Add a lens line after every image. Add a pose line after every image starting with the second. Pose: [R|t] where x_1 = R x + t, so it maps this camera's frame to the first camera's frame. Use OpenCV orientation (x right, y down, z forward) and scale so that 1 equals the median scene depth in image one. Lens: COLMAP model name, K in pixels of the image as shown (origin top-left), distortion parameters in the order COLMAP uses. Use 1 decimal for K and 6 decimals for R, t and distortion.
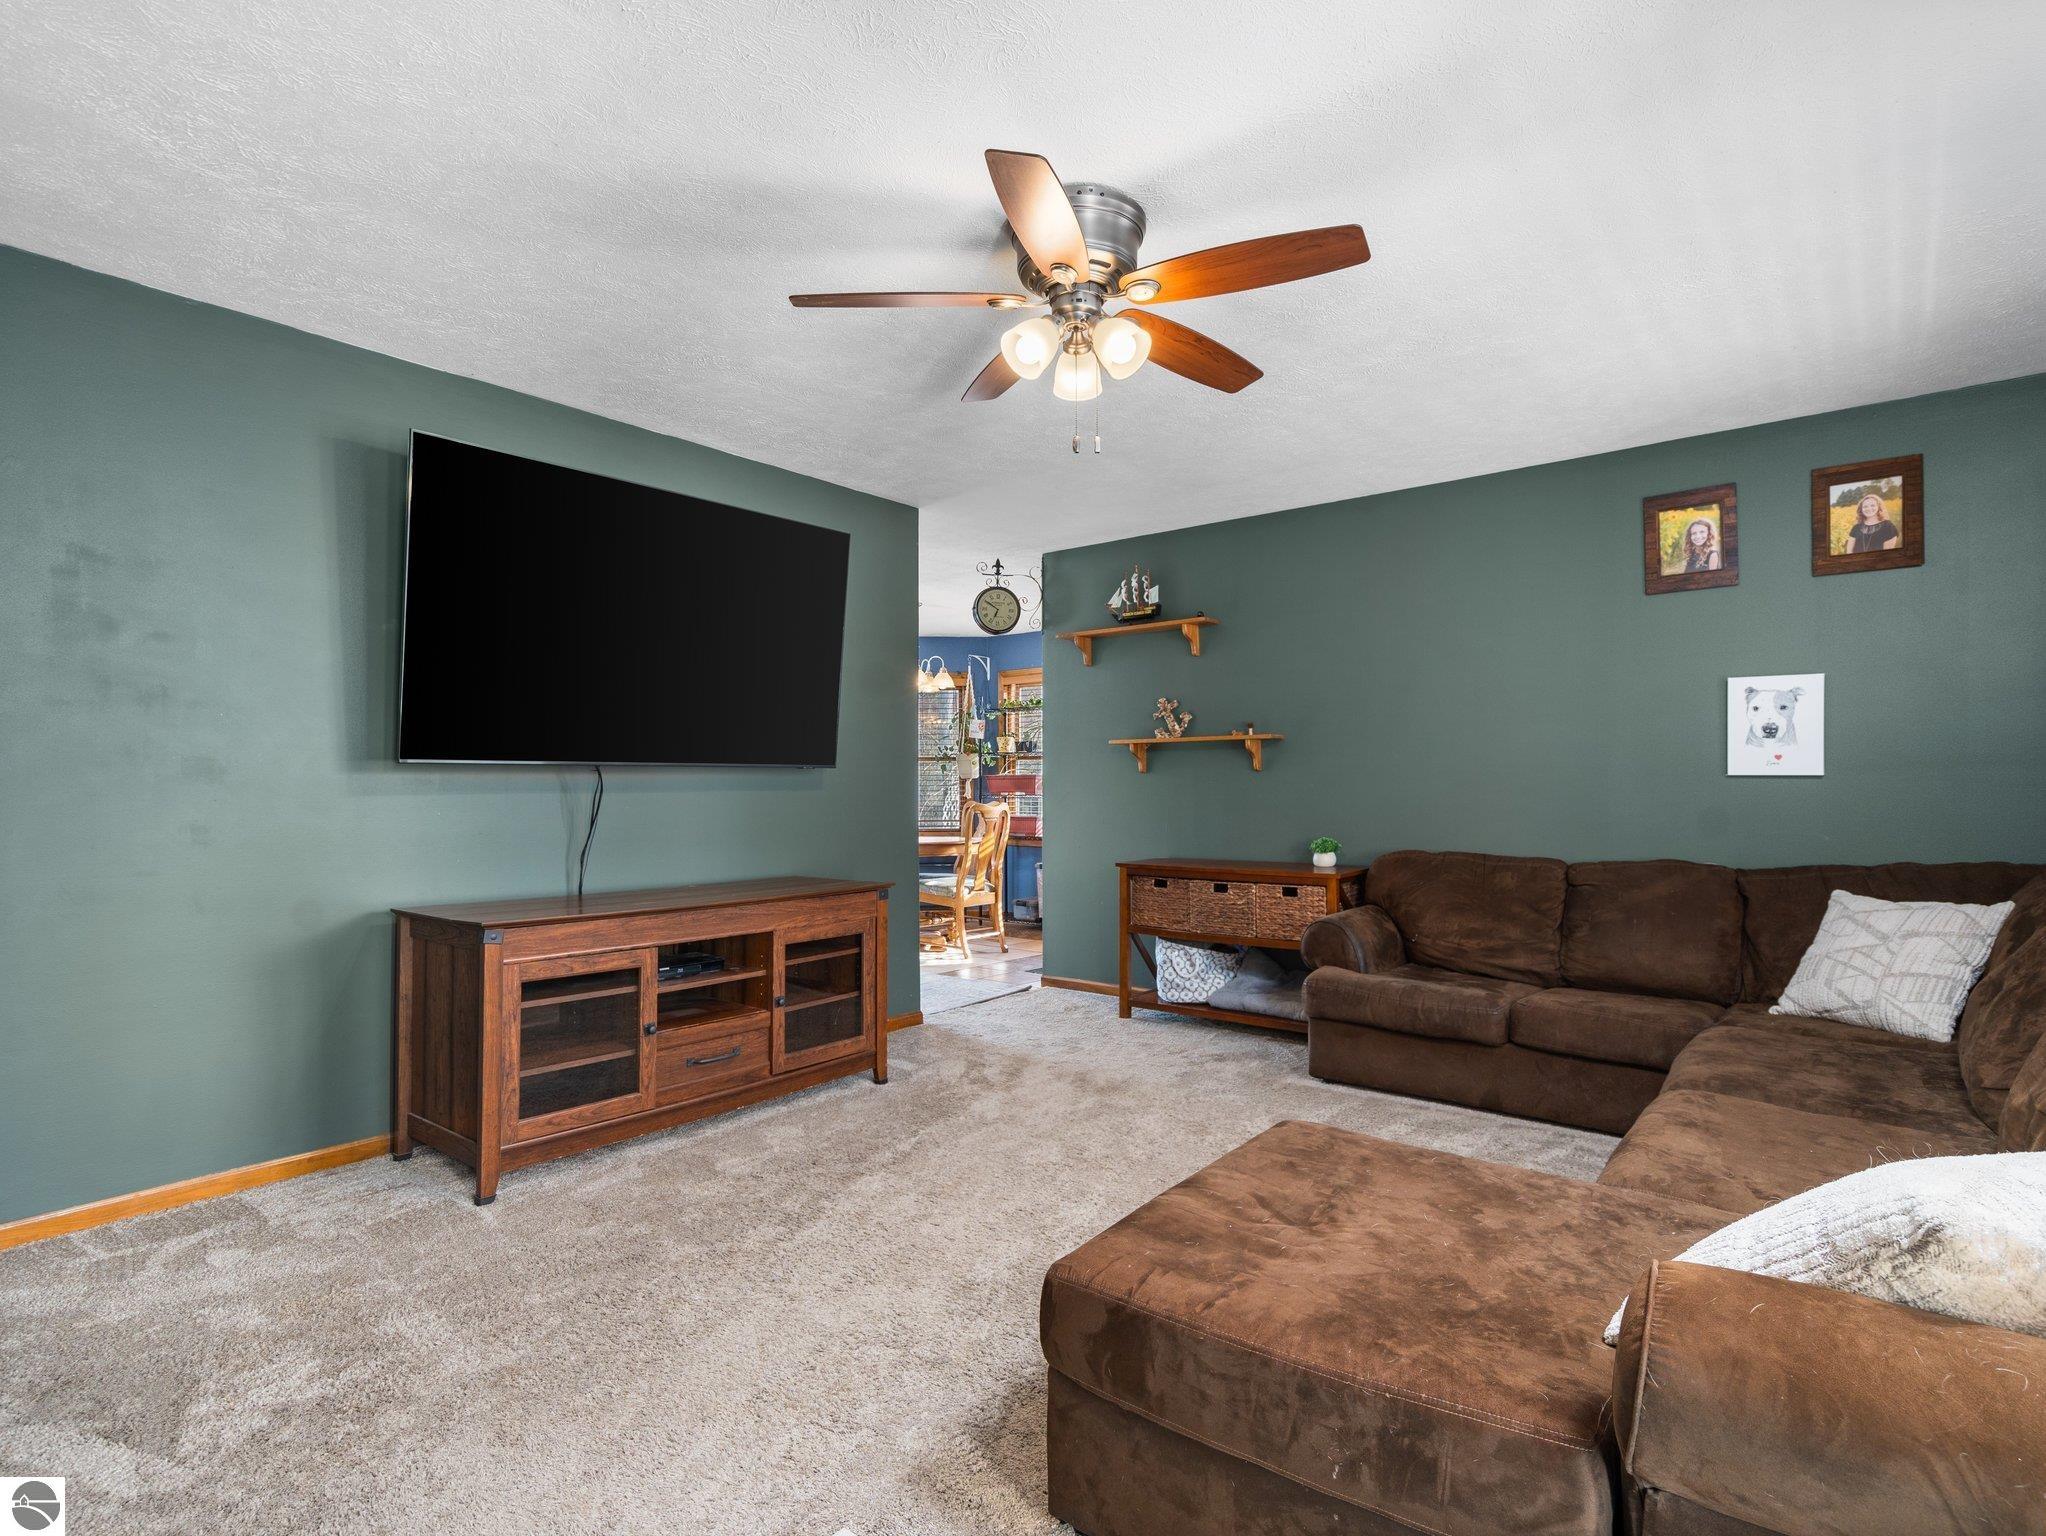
lens RADIAL K [[1047.0, 0, 981.4], [0, 1047.0, 776.8], [0, 0, 1]] dist [-0.007327, 0.005257]
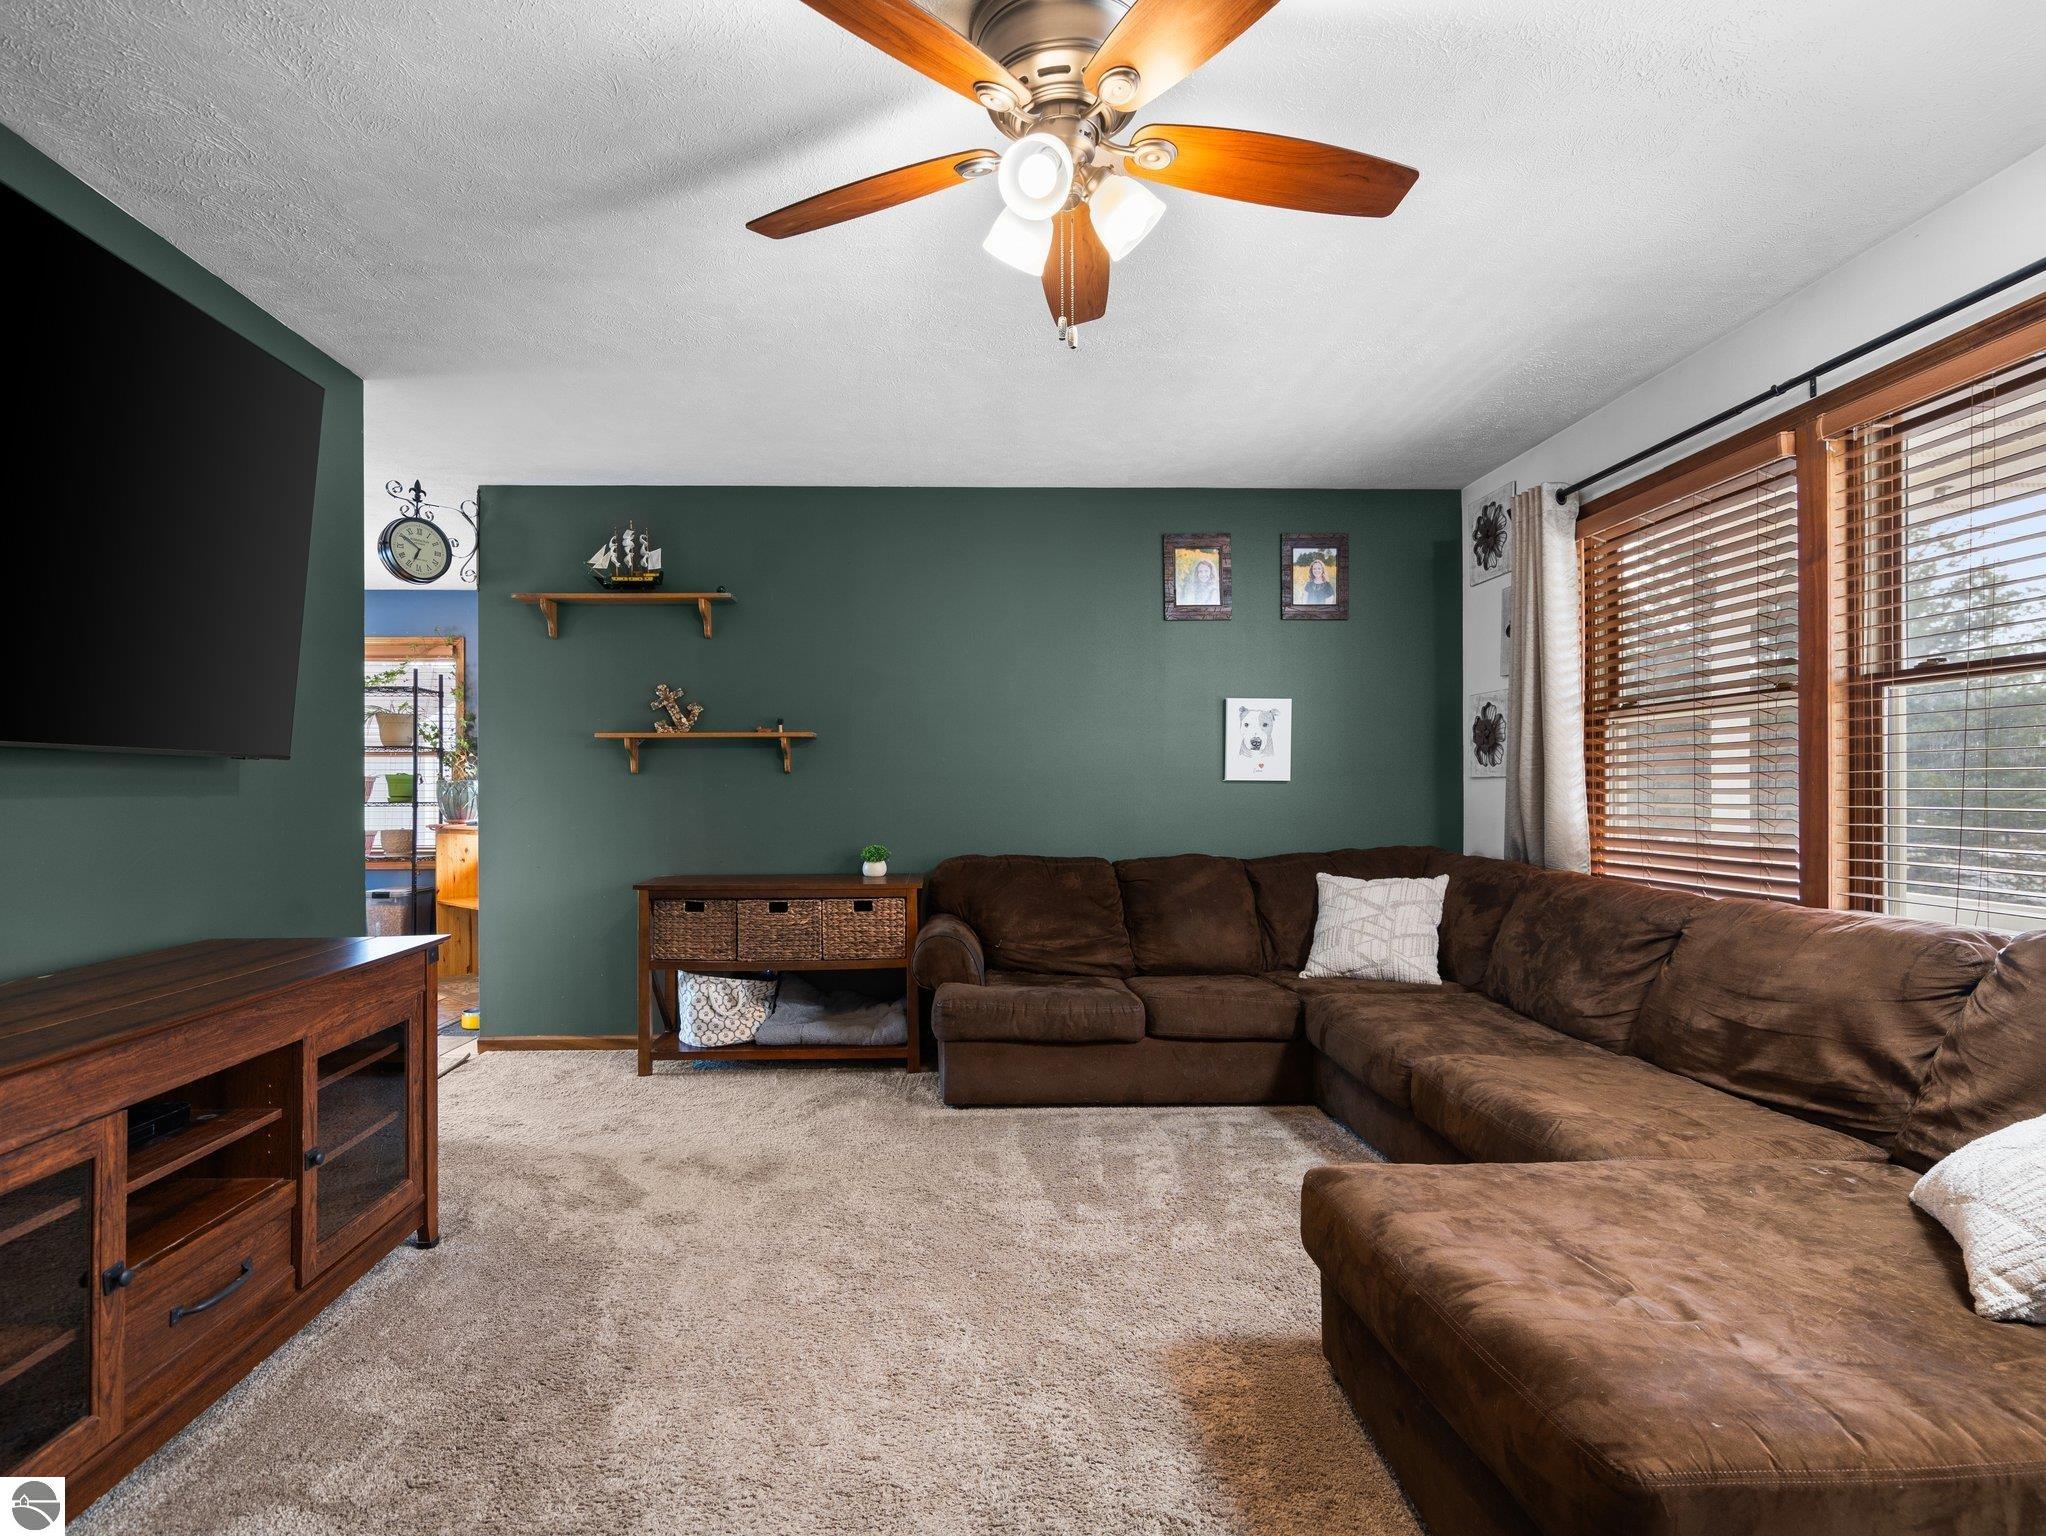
lens RADIAL K [[1047.0, 0, 955.1], [0, 1047.0, 792.9], [0, 0, 1]] dist [-0.007327, 0.005257]
pose [[0.747931, -0.000743, 0.663776, -0.300080], [-0.005079, 0.999964, 0.006842, 0.005930], [-0.663757, -0.008489, 0.747900, 0.319876]]
